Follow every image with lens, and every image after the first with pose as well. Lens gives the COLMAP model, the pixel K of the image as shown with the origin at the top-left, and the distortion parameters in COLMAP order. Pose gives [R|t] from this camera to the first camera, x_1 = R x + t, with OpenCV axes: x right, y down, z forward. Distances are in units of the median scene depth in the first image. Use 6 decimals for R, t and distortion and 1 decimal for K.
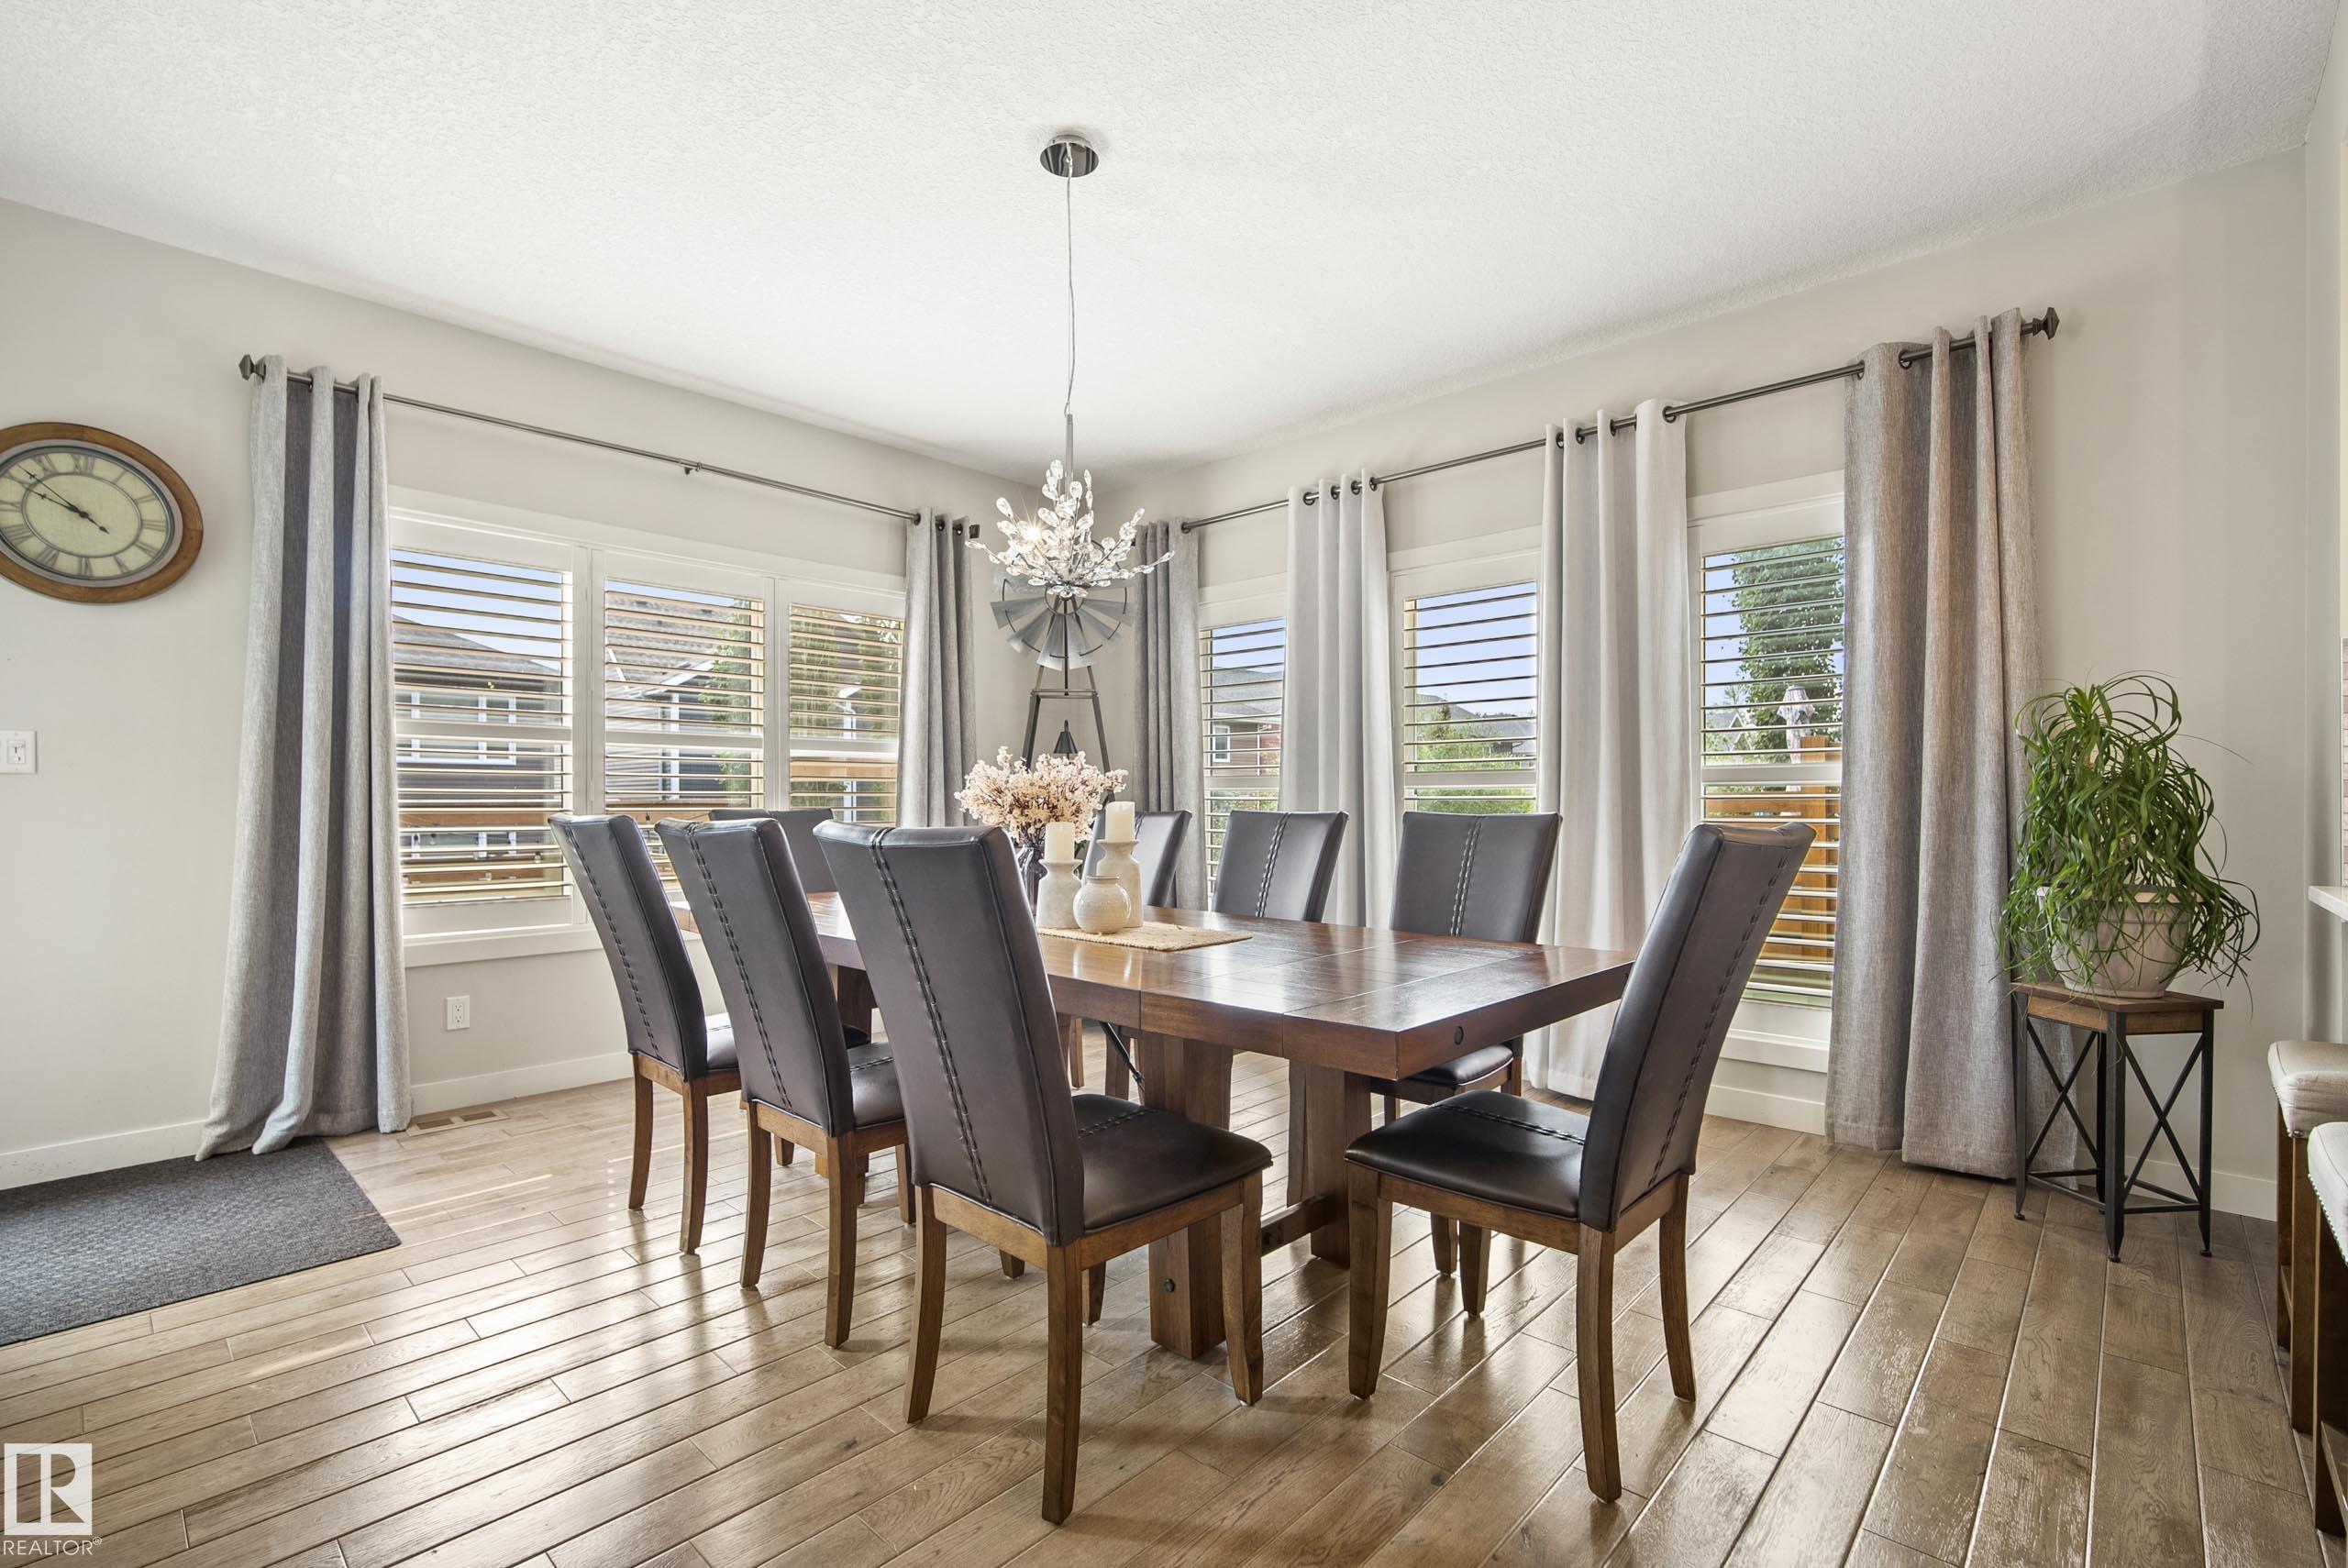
lens RADIAL K [[1049.9, 0, 1175.7], [0, 1049.9, 789.8], [0, 0, 1]] dist [-0.010853, 0.001853]
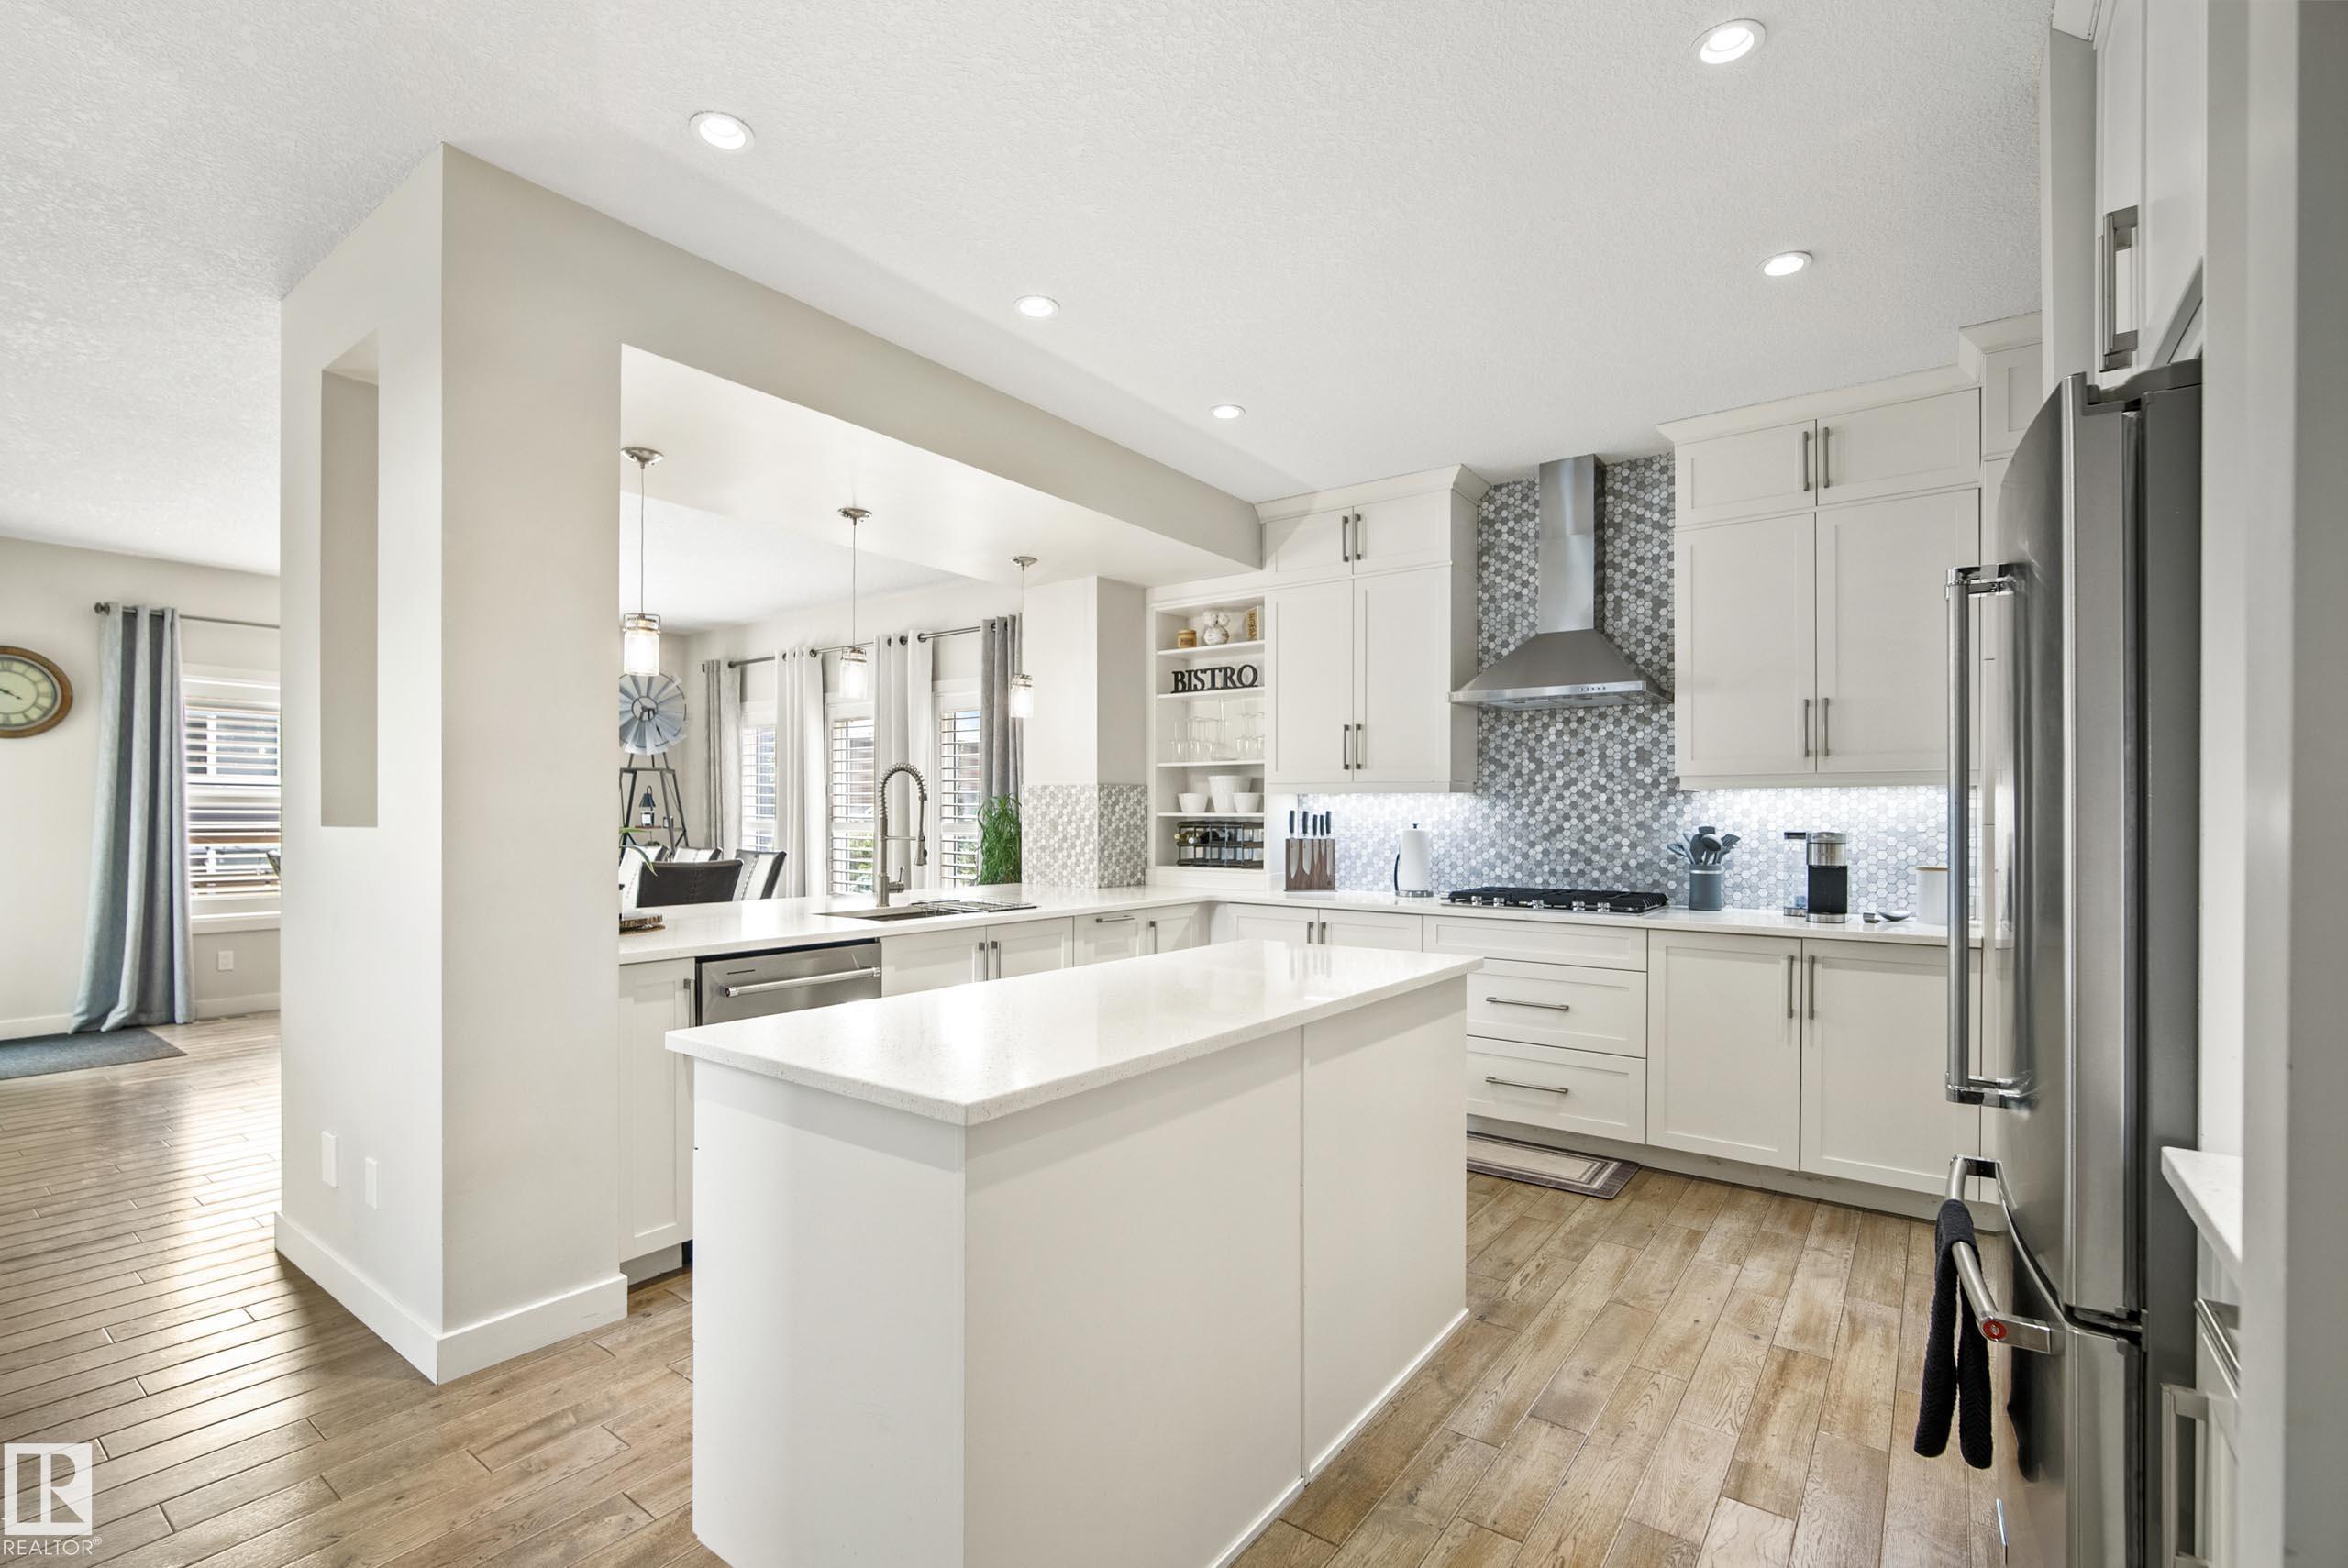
lens RADIAL K [[1049.9, 0, 1178.0], [0, 1049.9, 806.9], [0, 0, 1]] dist [-0.010853, 0.001853]
pose [[0.992700, 0.004917, 0.120509, 0.761839], [-0.005089, 0.999986, 0.001114, -0.060571], [-0.120502, -0.001719, 0.992712, -1.026985]]
